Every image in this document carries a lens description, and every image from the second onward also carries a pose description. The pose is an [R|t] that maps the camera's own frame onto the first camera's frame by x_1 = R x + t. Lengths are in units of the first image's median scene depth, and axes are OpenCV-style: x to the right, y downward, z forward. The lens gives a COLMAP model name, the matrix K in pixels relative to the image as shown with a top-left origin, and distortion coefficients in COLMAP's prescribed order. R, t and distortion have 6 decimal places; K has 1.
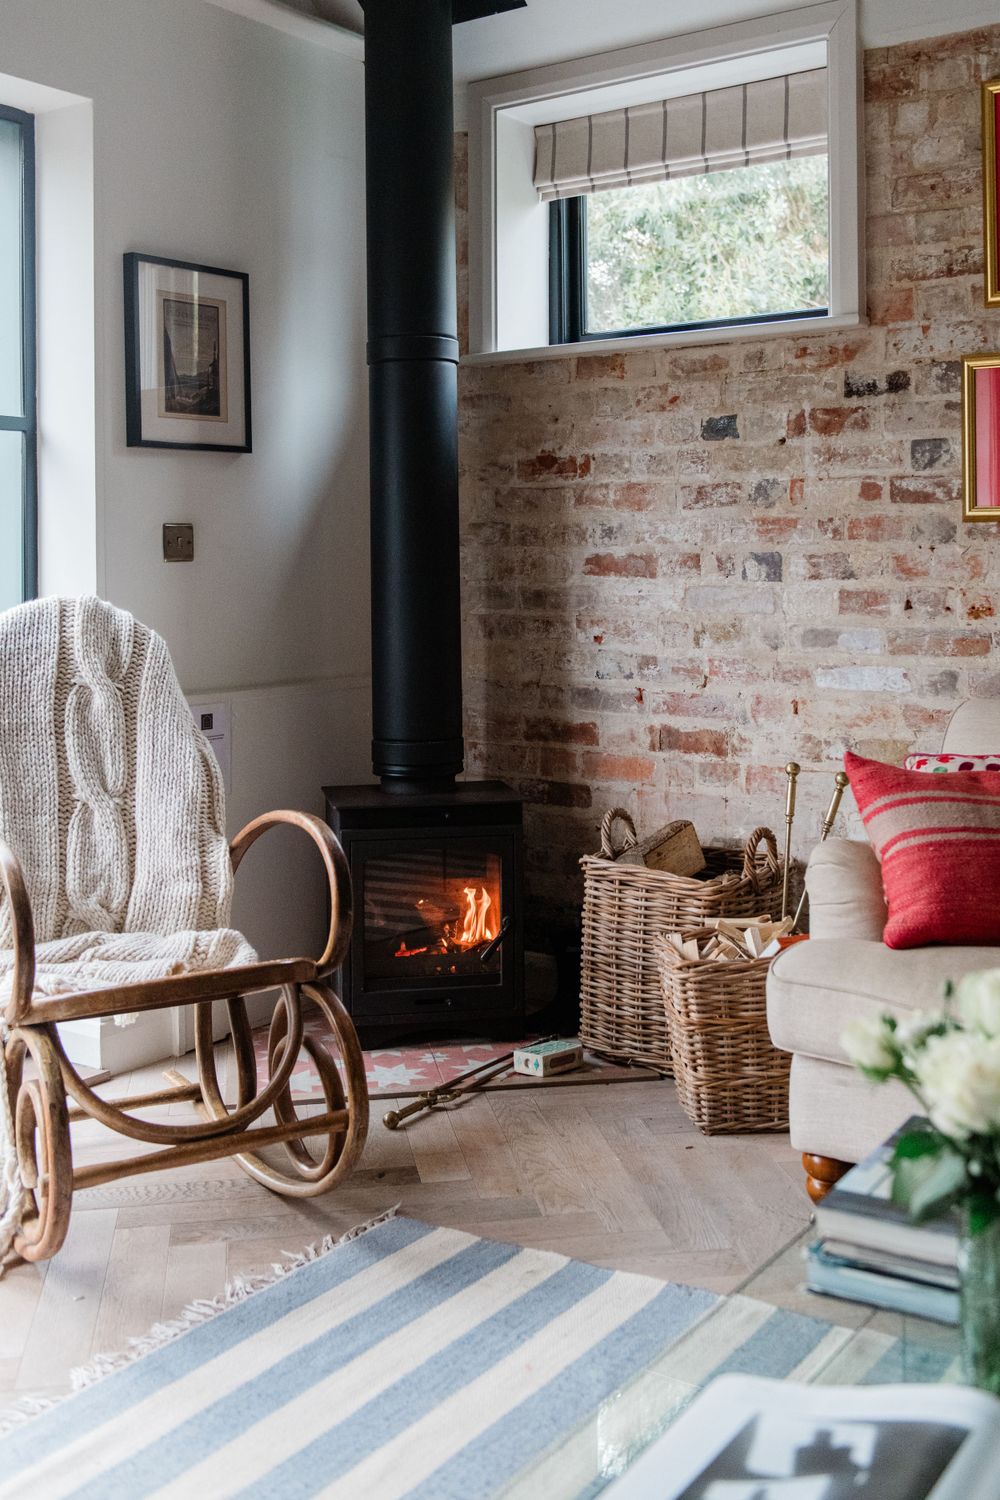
lens RADIAL K [[1938.3, 0, 218.6], [0, 1938.3, 582.2], [0, 0, 1]] dist [-0.024845, 0.000000]
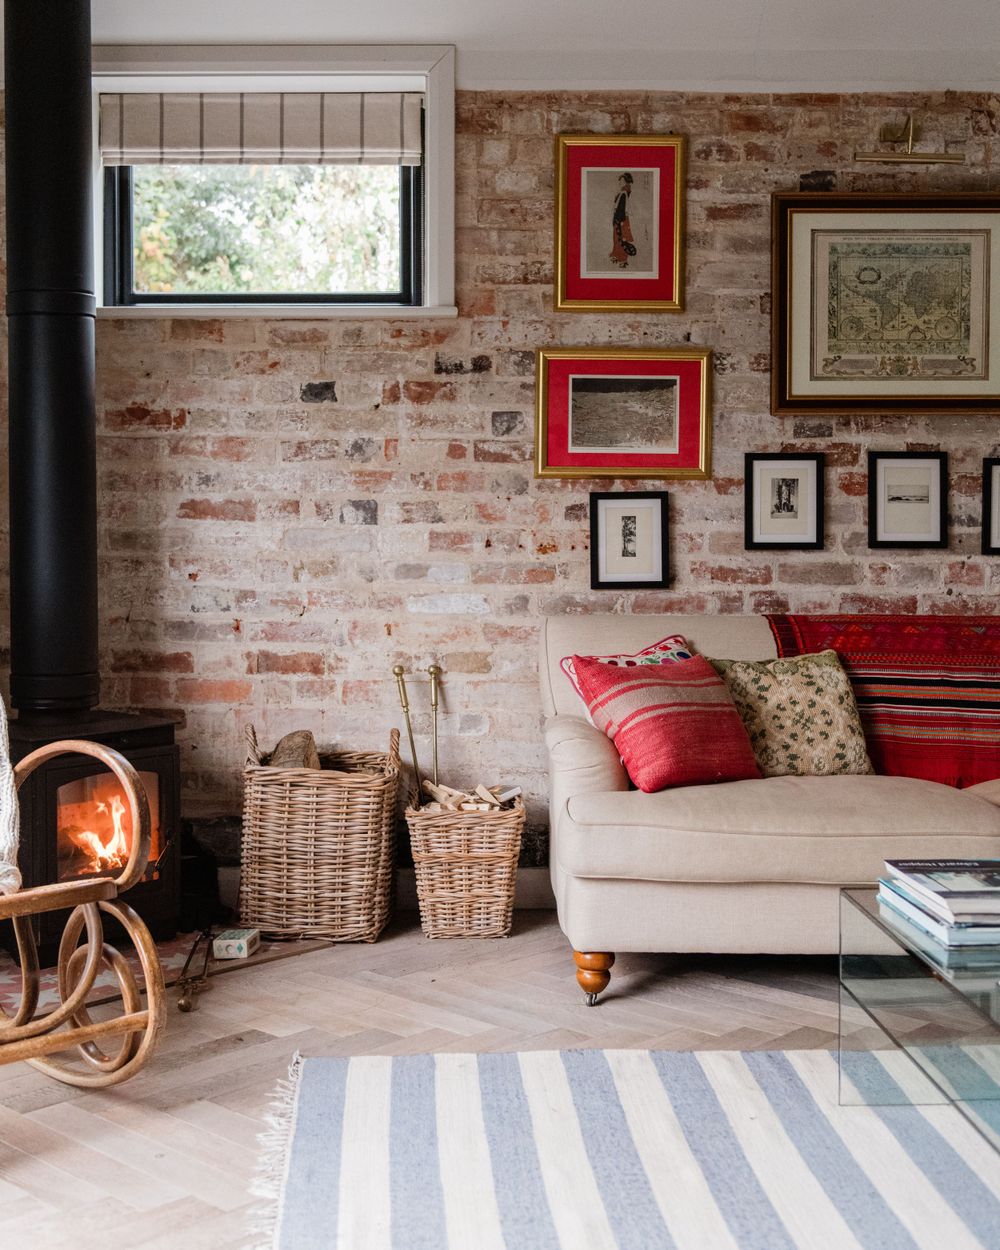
lens RADIAL K [[2359.4, 0, 502.5], [0, 2359.4, 615.0], [0, 0, 1]] dist [-0.008044, 0.000000]
pose [[0.715295, -0.027297, 0.698289, -0.687205], [-0.001396, 0.999179, 0.040489, -0.003810], [-0.698821, -0.029937, 0.714670, -0.097585]]
